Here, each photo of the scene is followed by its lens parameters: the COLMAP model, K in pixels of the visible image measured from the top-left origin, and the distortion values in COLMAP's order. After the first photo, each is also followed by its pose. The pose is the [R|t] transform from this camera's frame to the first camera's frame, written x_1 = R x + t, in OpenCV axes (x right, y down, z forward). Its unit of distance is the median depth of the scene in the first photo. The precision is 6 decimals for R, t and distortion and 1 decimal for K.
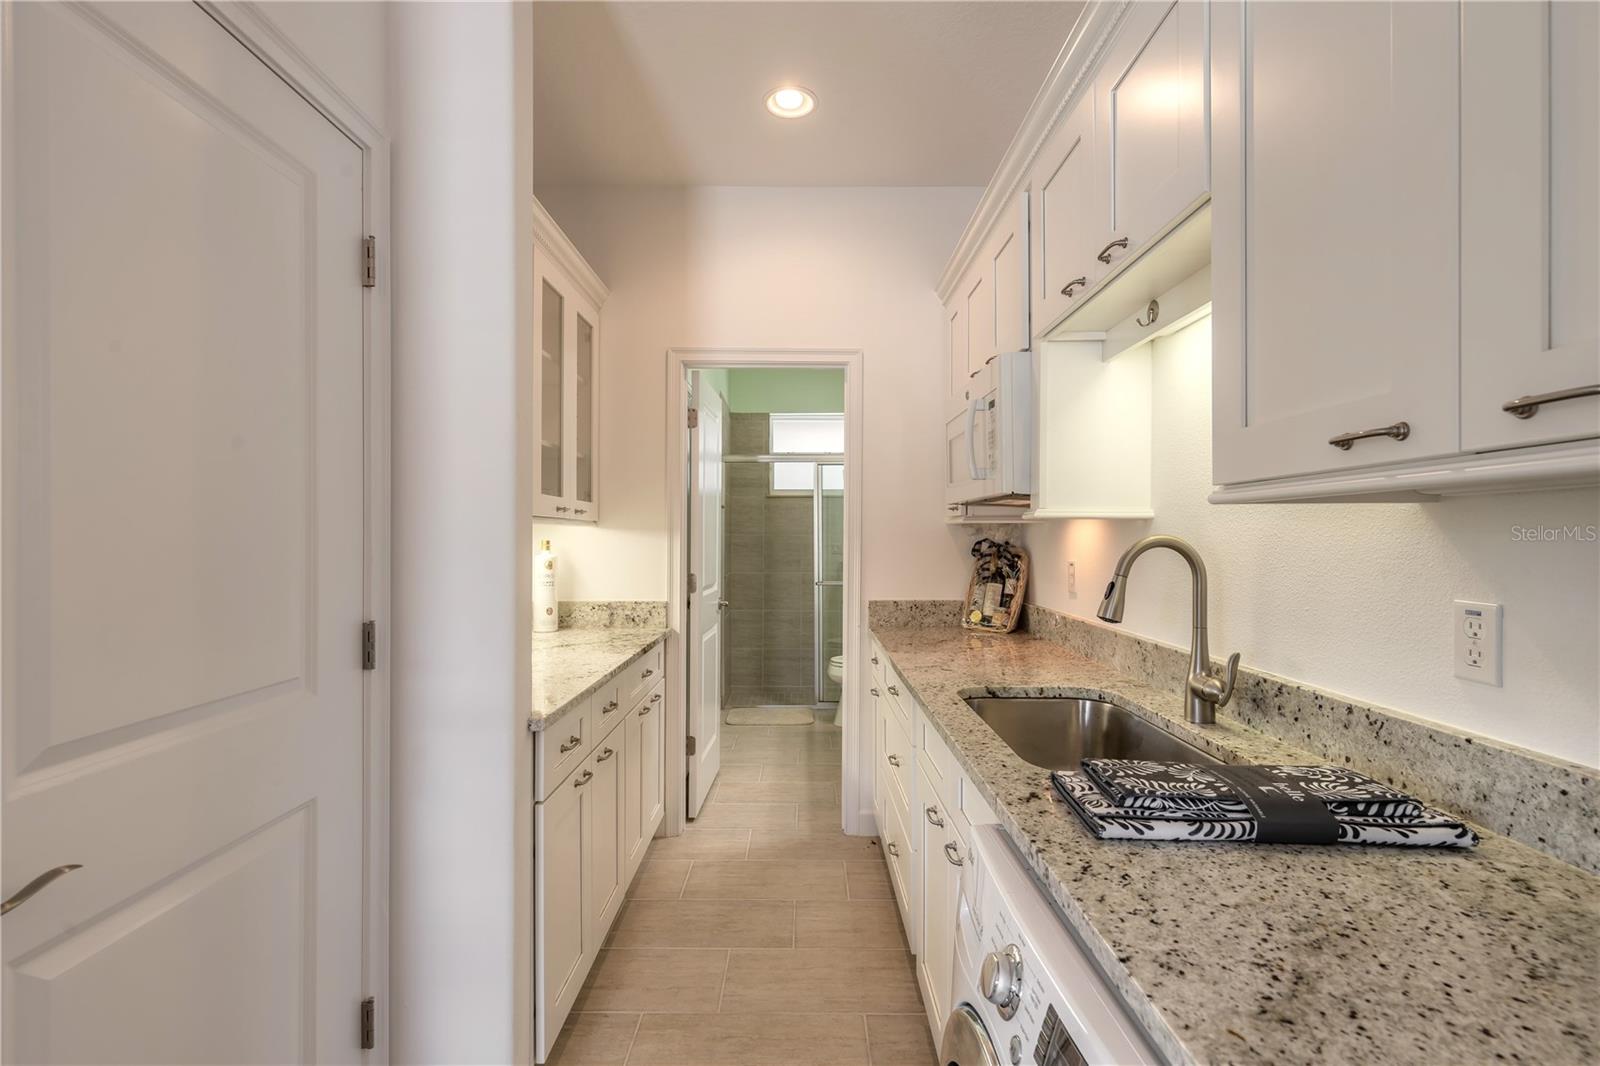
lens RADIAL K [[726.0, 0, 790.8], [0, 726.0, 538.8], [0, 0, 1]] dist [0.007450, -0.001089]
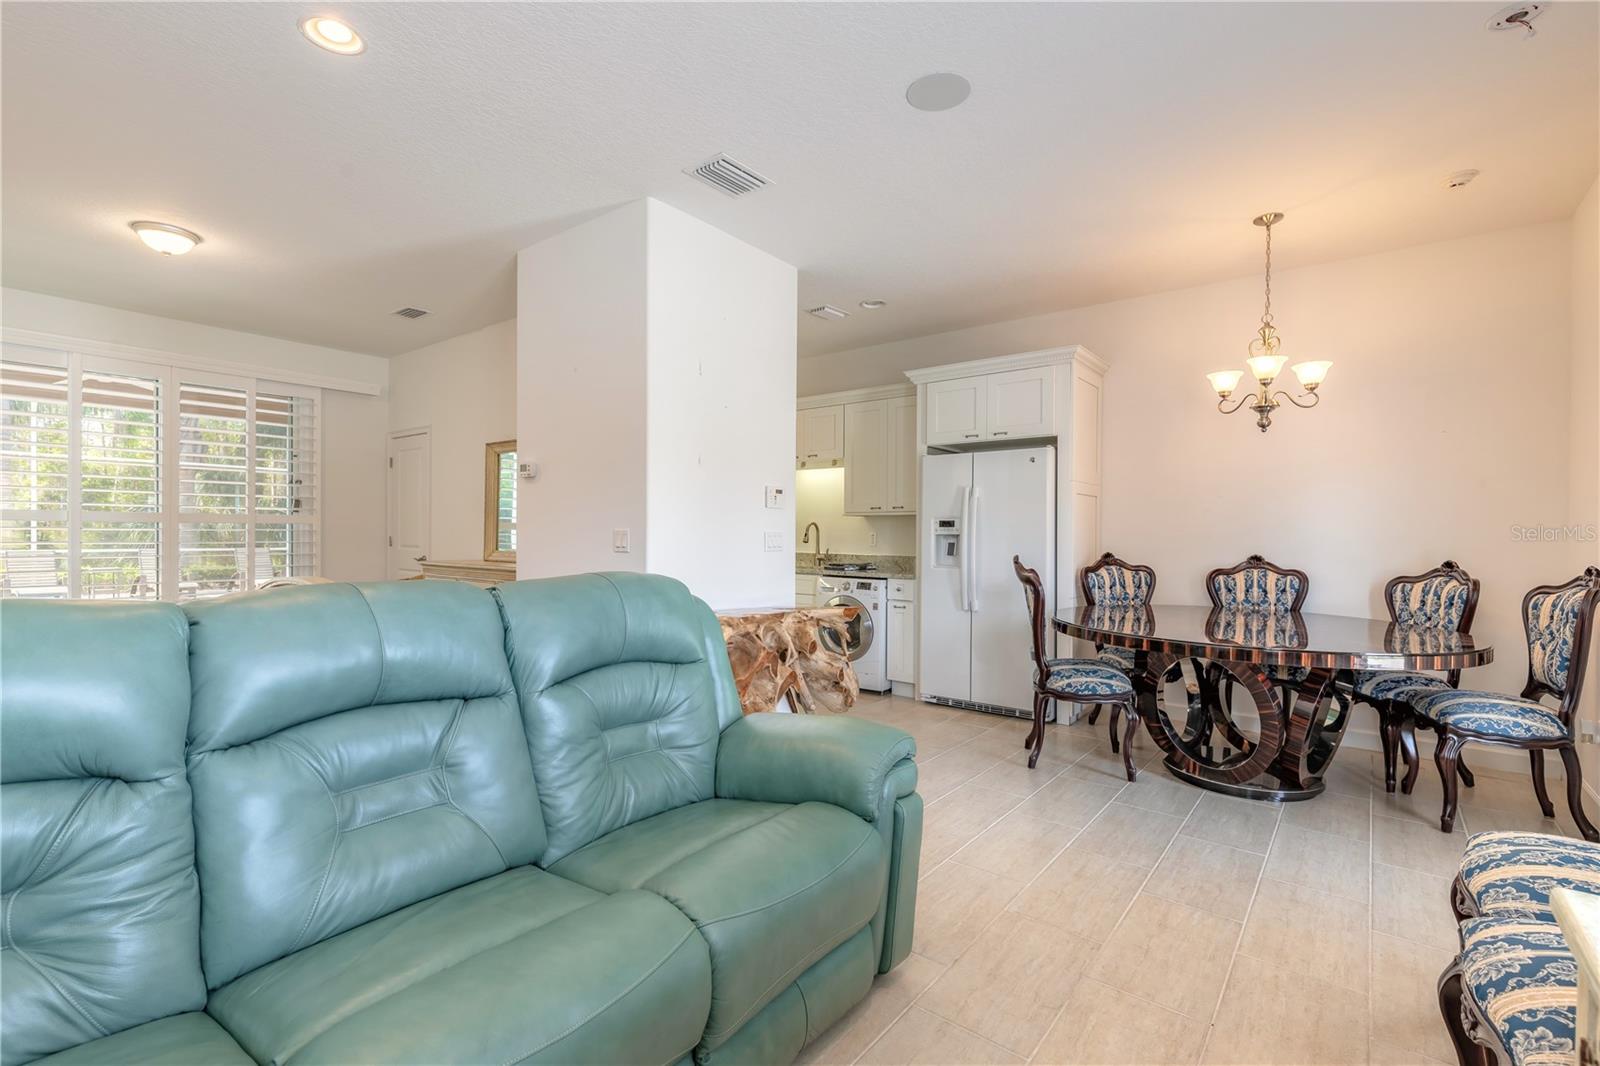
lens RADIAL K [[726.0, 0, 797.0], [0, 726.0, 537.9], [0, 0, 1]] dist [0.007450, -0.001089]
pose [[0.617942, -0.002605, 0.786219, -1.397082], [-0.005211, 0.999959, 0.007409, 0.028358], [-0.786206, -0.008675, 0.617903, -0.743444]]
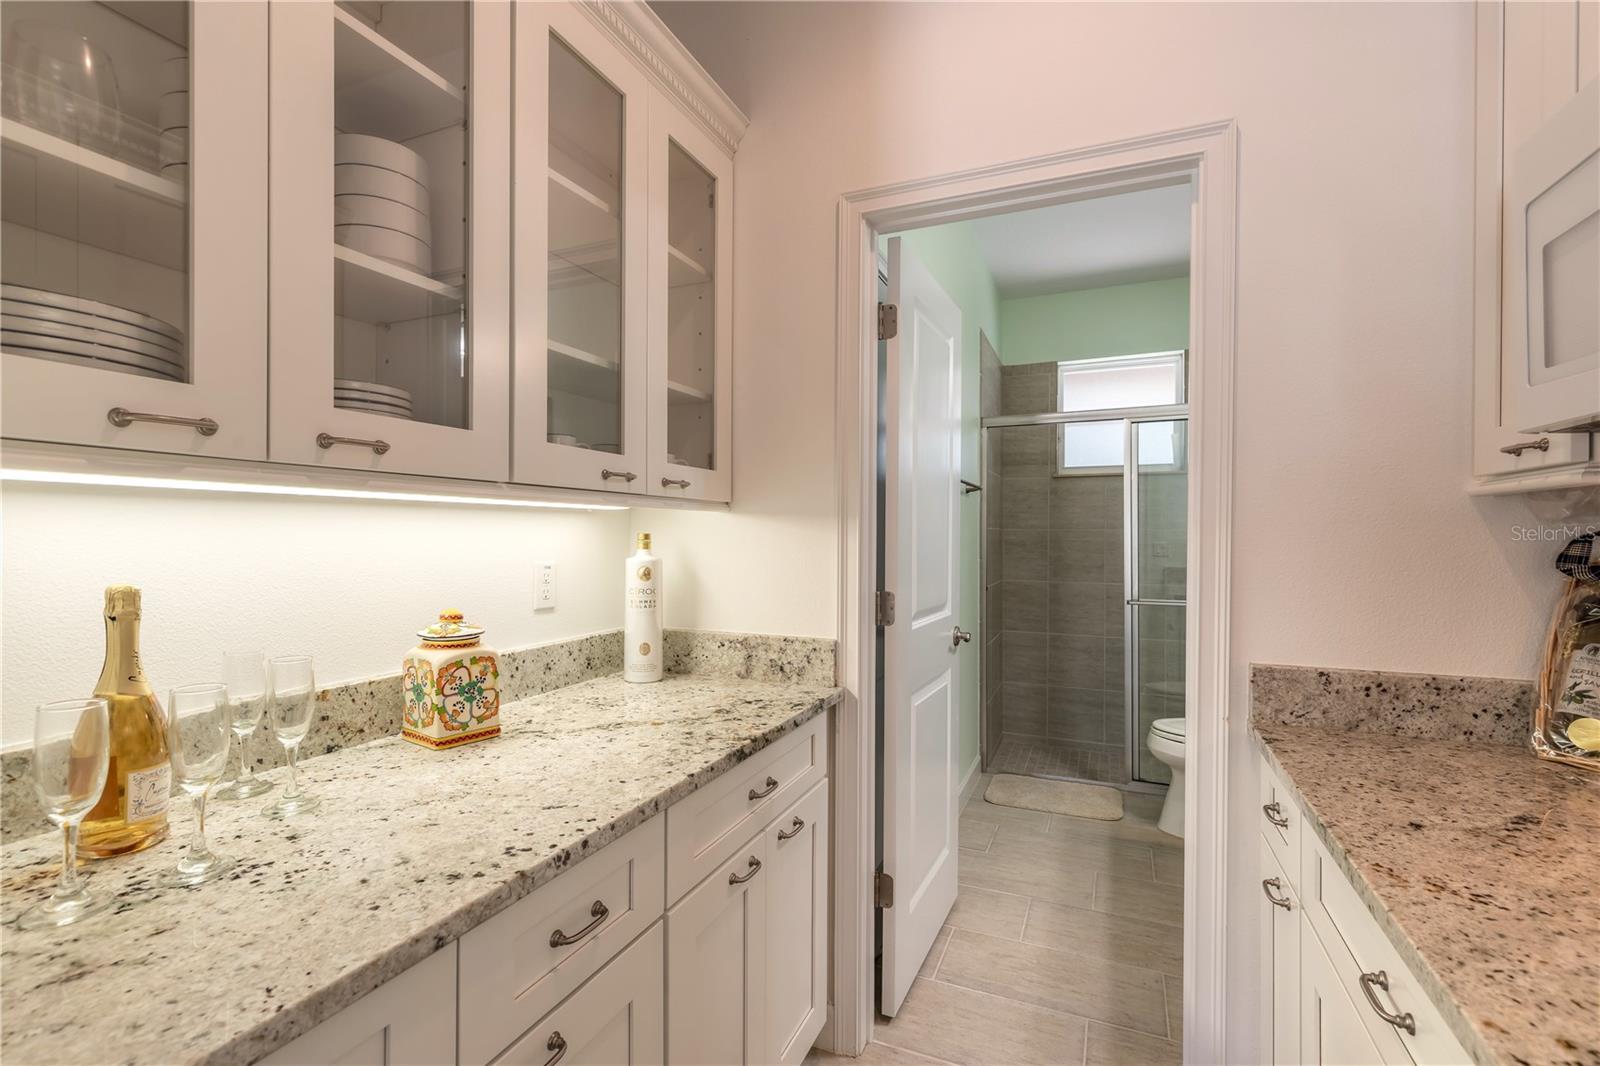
lens RADIAL K [[726.0, 0, 793.5], [0, 726.0, 537.1], [0, 0, 1]] dist [0.007450, -0.001089]
pose [[0.921539, 0.001966, -0.388280, 0.020206], [-0.002085, 0.999998, 0.000115, 0.005051], [0.388279, 0.000704, 0.921542, 0.473678]]
